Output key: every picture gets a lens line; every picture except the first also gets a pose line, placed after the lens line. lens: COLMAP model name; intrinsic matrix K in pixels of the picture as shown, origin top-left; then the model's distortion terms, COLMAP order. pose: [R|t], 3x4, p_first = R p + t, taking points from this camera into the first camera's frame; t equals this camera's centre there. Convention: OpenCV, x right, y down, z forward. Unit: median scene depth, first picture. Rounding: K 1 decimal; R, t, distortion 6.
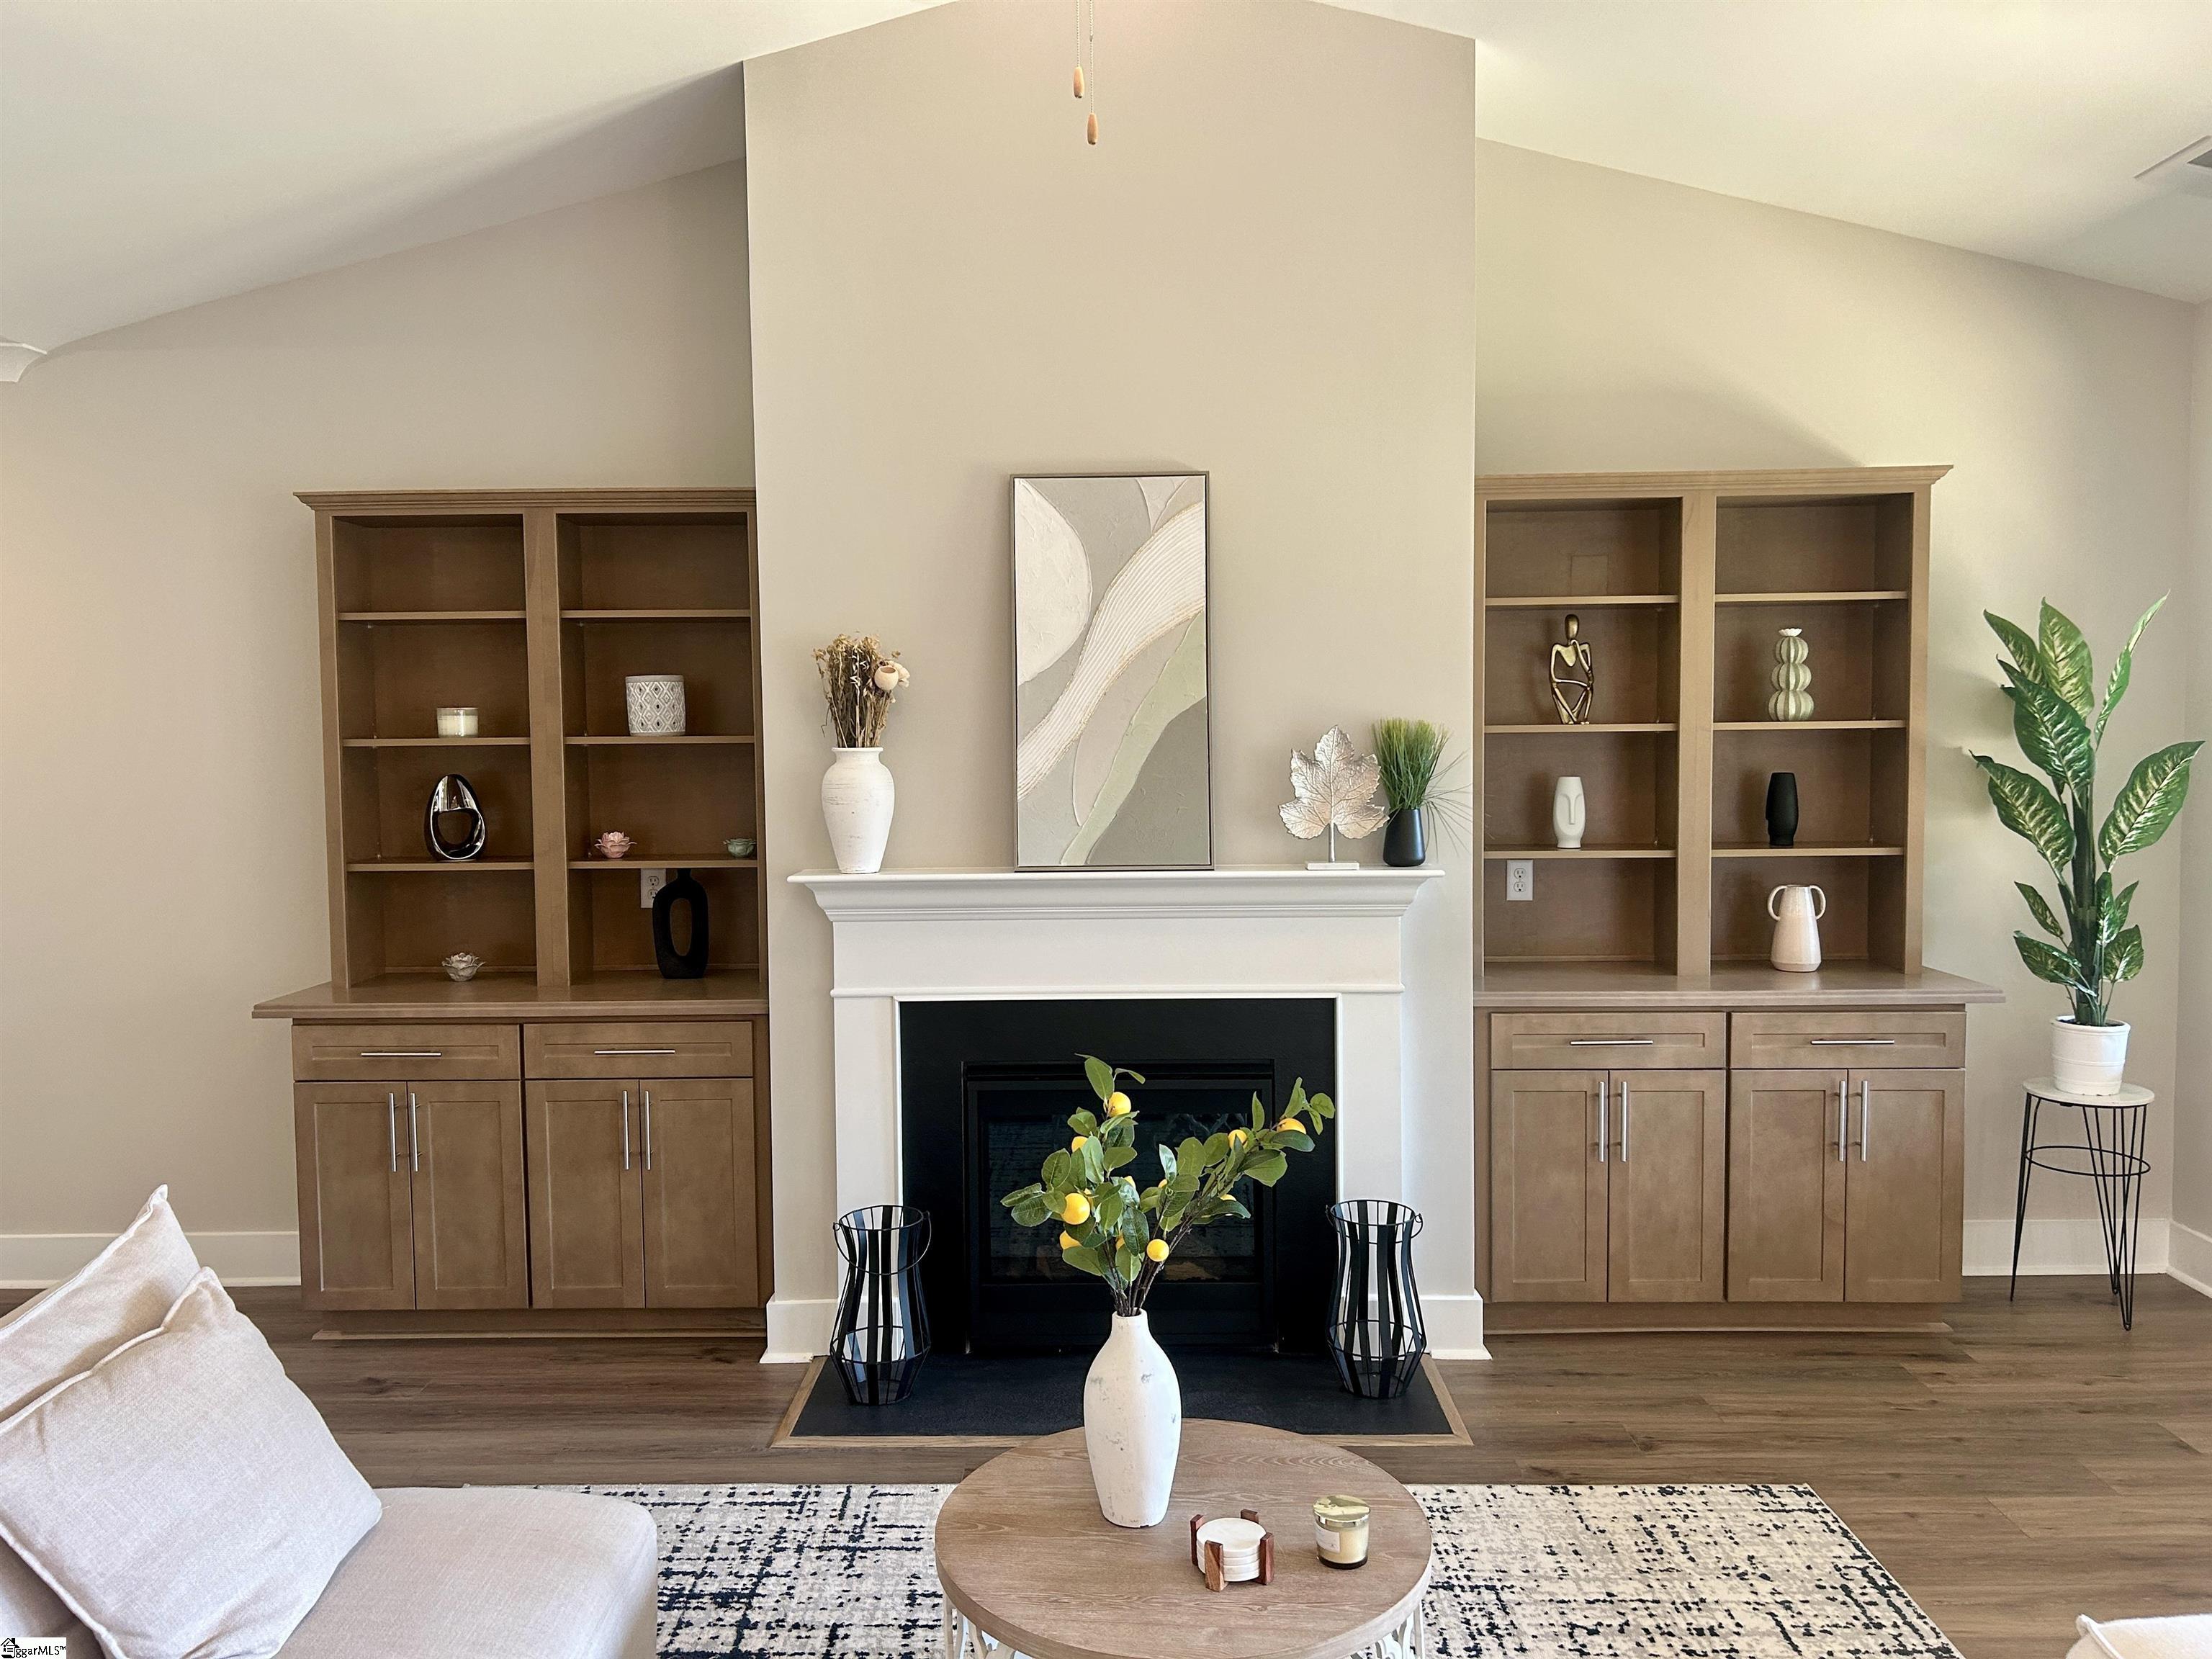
lens RADIAL K [[1668.0, 0, 1100.6], [0, 1668.0, 824.8], [0, 0, 1]] dist [0.049477, -0.046857]
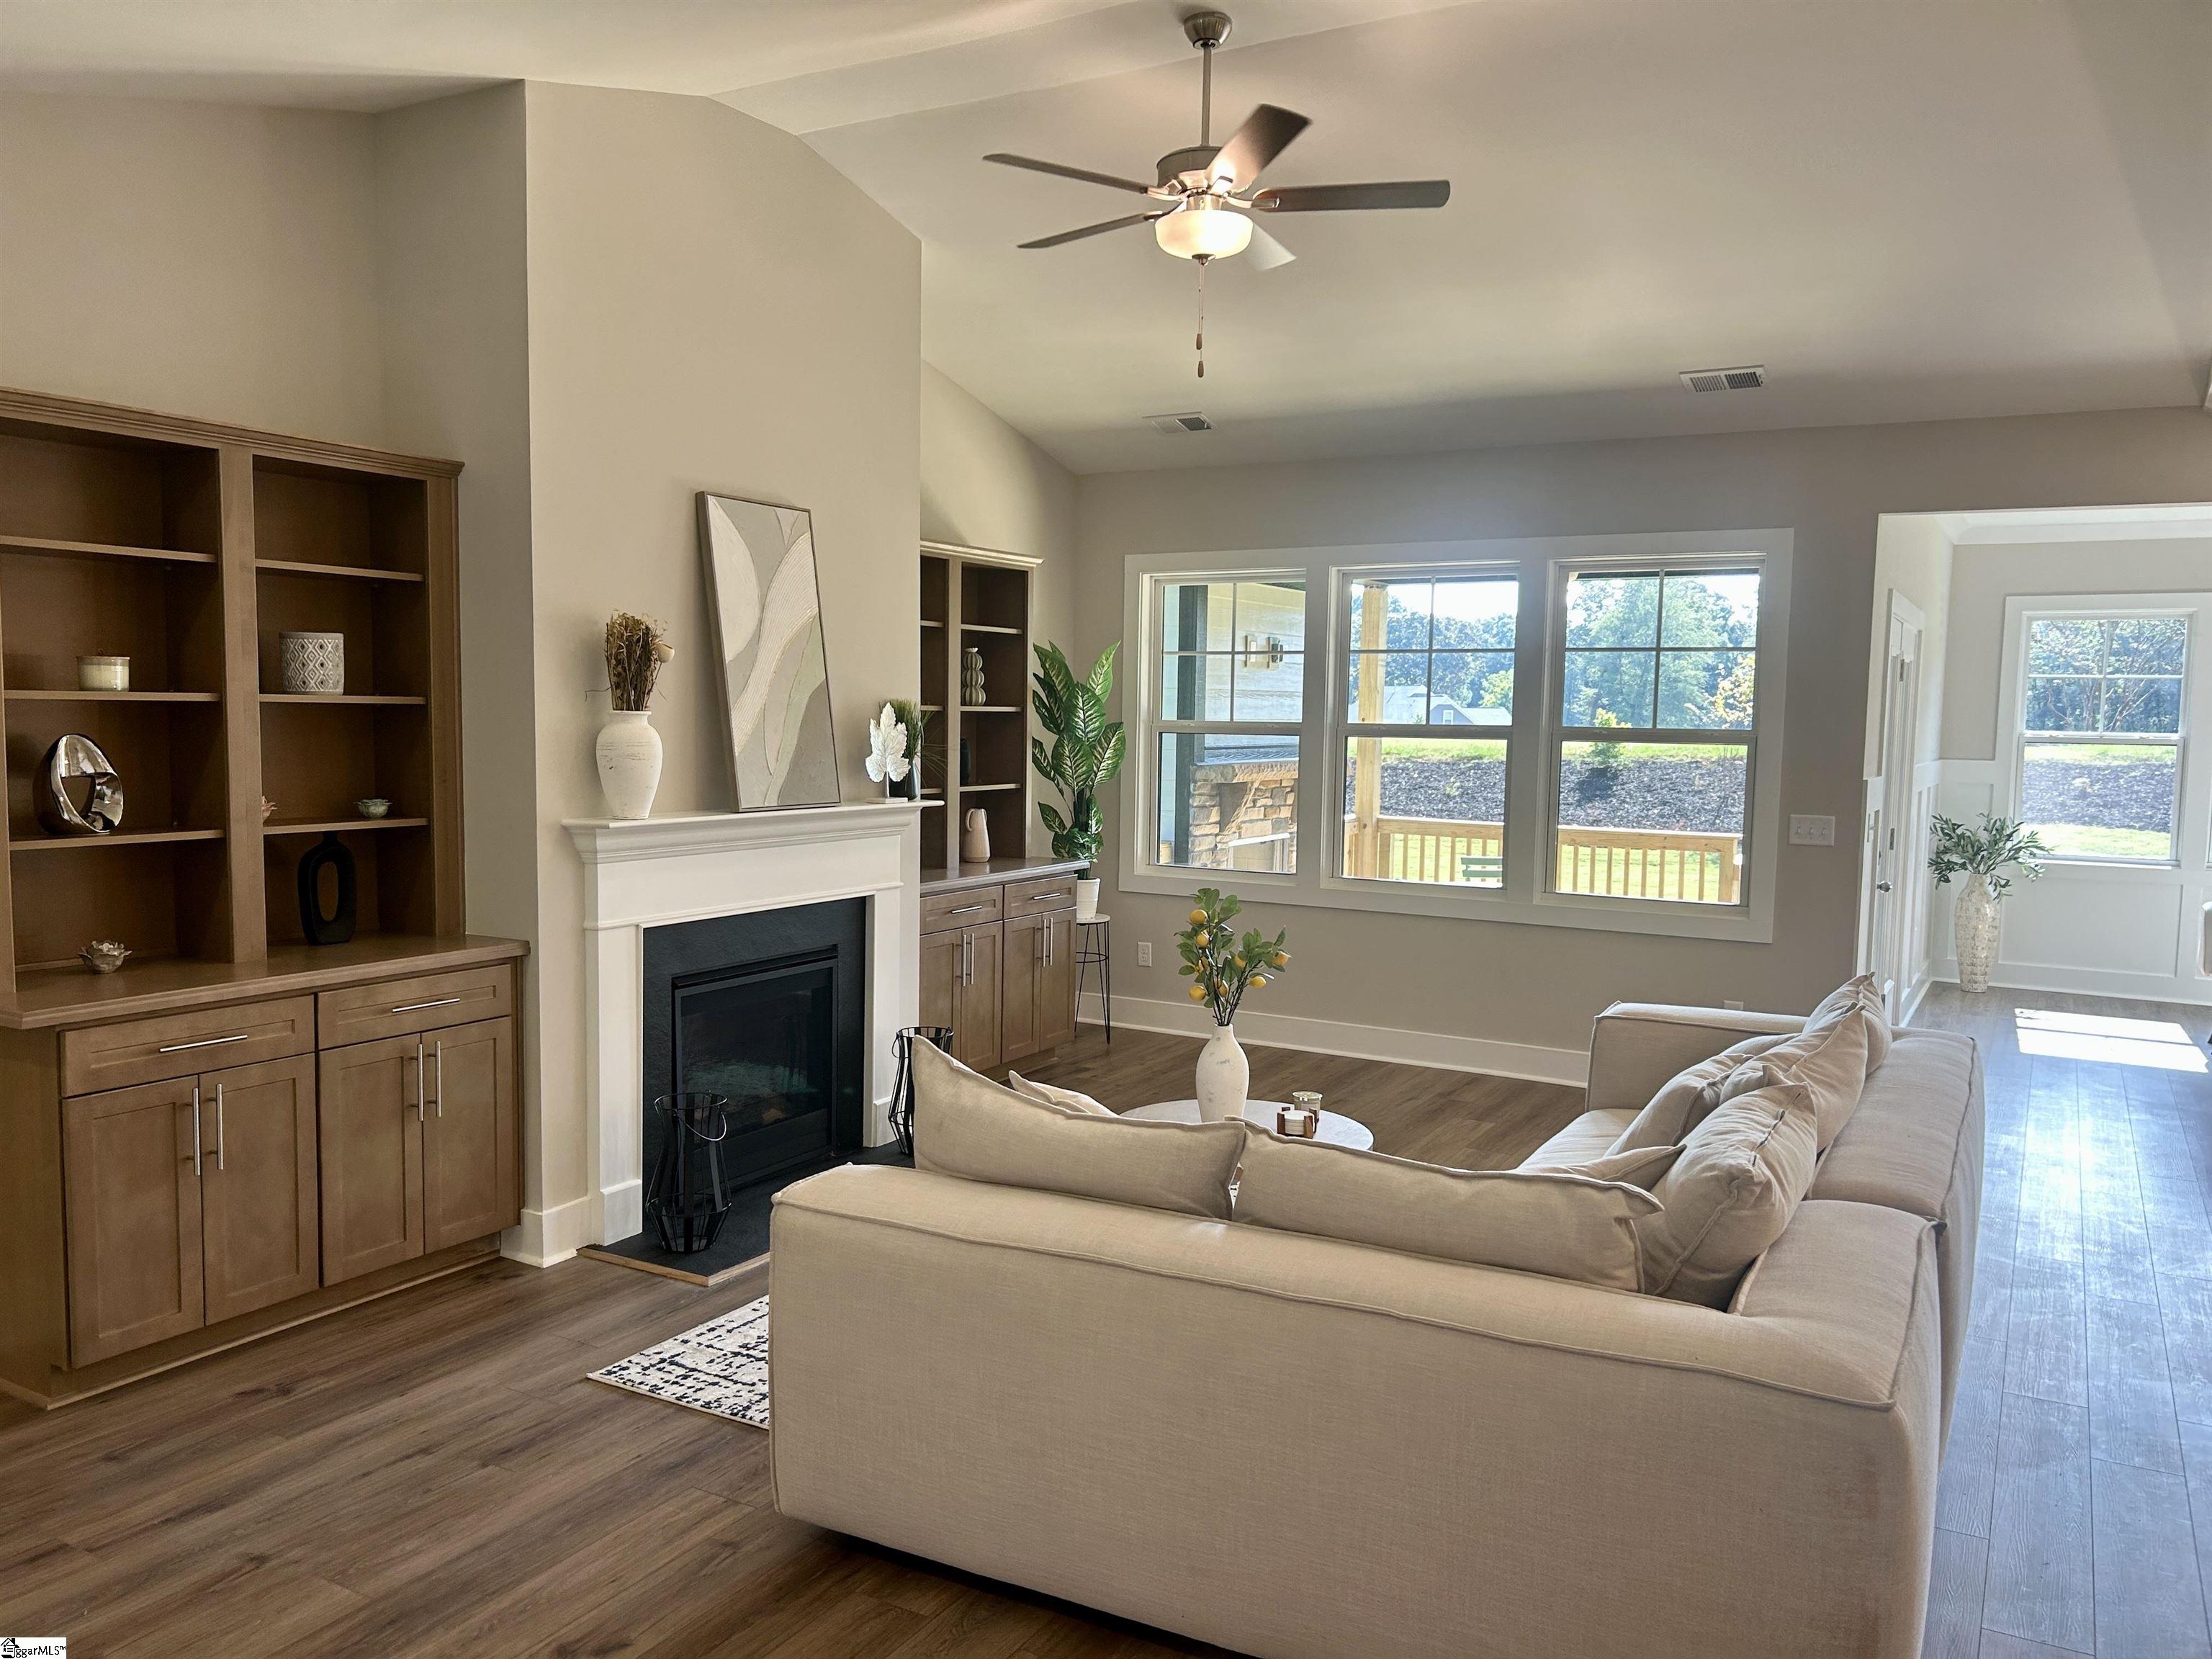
lens RADIAL K [[1668.0, 0, 1111.8], [0, 1668.0, 851.4], [0, 0, 1]] dist [0.049477, -0.046857]
pose [[0.477788, -0.055924, 0.876693, -0.964005], [0.035367, 0.998387, 0.044413, 0.011029], [-0.877763, 0.009786, 0.478995, 0.138763]]
